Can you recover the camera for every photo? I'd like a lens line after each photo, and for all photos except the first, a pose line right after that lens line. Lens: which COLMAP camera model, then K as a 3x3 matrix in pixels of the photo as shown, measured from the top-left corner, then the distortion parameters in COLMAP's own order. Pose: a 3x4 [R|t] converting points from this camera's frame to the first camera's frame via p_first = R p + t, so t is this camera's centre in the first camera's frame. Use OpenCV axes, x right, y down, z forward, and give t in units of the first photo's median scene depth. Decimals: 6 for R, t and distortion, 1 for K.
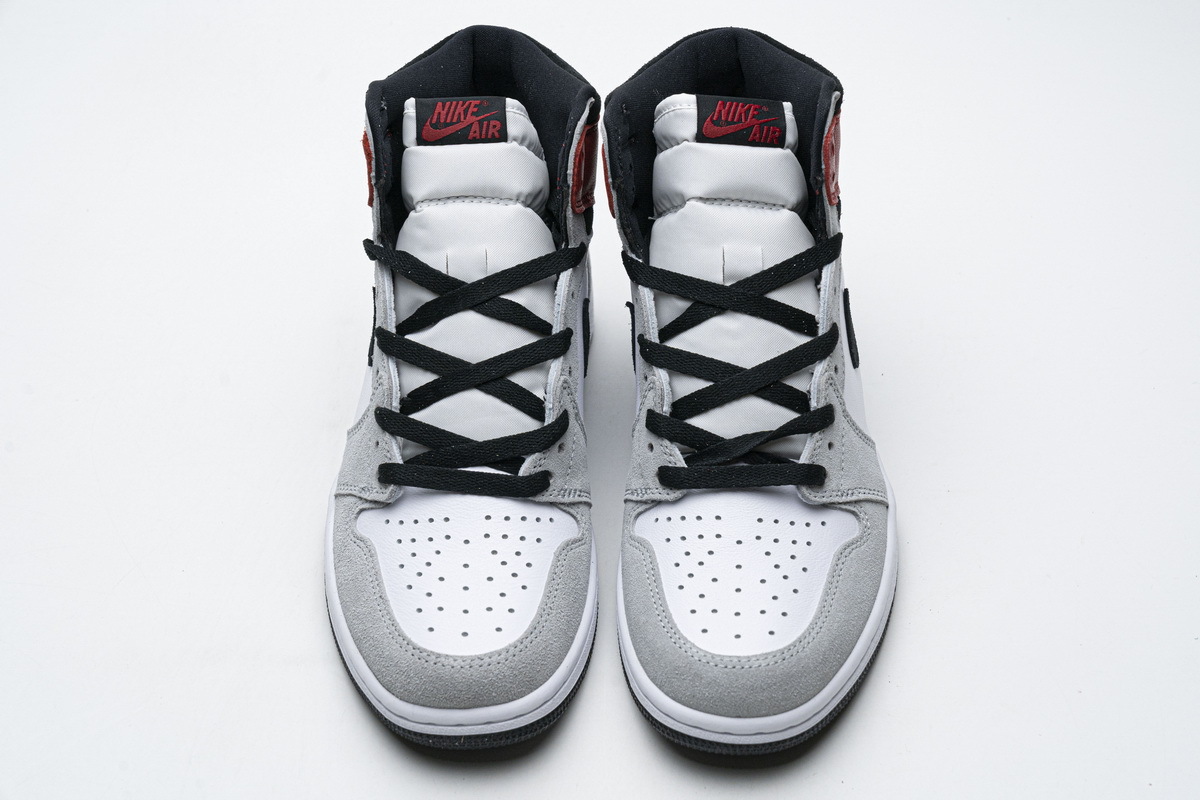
lens RADIAL K [[2310.5, 0, 589.2], [0, 2310.5, 404.1], [0, 0, 1]] dist [0.011251, 0.000000]
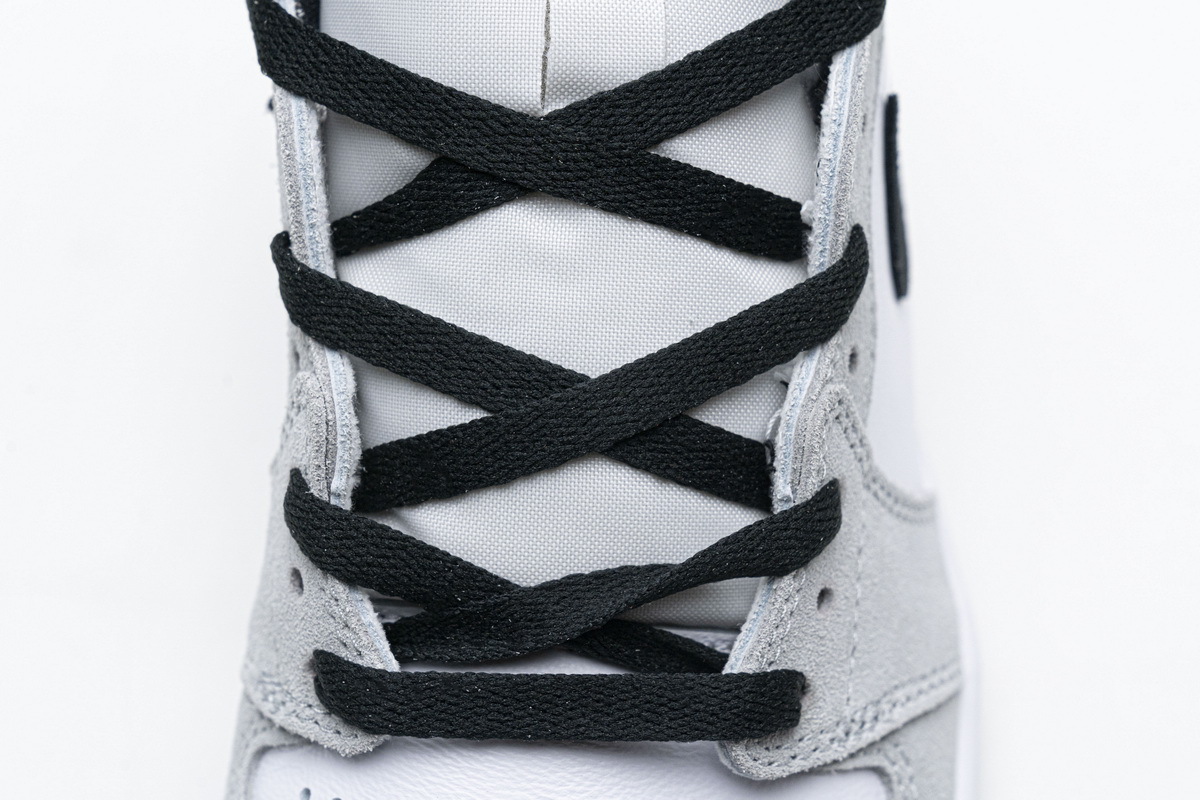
lens RADIAL K [[2310.5, 0, 596.6], [0, 2310.5, 399.4], [0, 0, 1]] dist [0.011251, 0.000000]
pose [[0.998983, 0.036373, 0.026633, 0.060425], [-0.041395, 0.974072, 0.222417, -0.084693], [-0.017853, -0.223294, 0.974588, 0.670249]]
